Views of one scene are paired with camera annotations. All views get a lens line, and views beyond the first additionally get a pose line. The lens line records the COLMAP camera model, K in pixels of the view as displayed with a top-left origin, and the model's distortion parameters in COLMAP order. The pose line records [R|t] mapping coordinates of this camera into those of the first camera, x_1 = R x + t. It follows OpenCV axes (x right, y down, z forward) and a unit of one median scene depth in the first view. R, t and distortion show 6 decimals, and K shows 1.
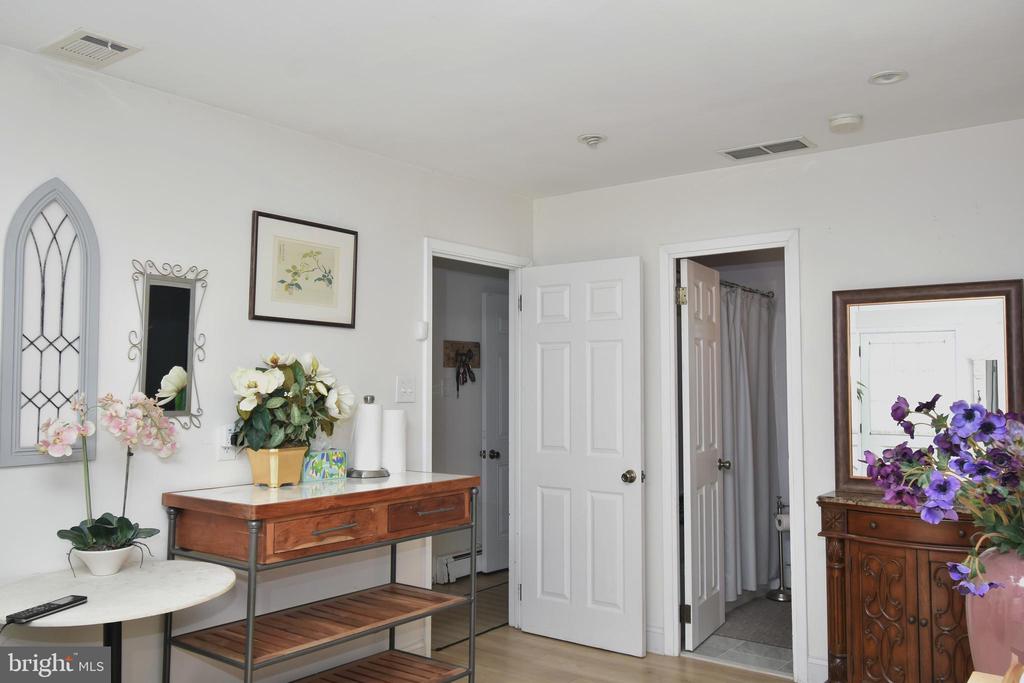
lens RADIAL K [[838.1, 0, 512.0], [0, 838.1, 341.5], [0, 0, 1]] dist [0.002036, -0.004441]
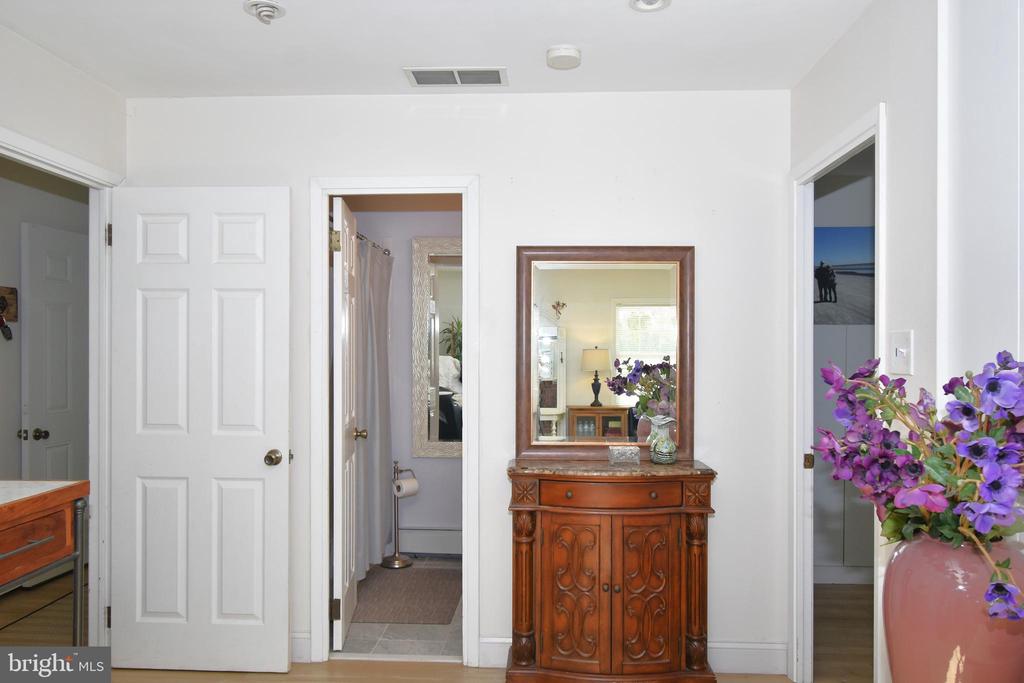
lens RADIAL K [[757.7, 0, 511.6], [0, 757.7, 353.0], [0, 0, 1]] dist [-0.001213, 0.003879]
pose [[0.823944, 0.000773, 0.566670, -0.086793], [-0.034979, 0.998161, 0.049499, 0.015140], [-0.565590, -0.060606, 0.822456, 0.270943]]
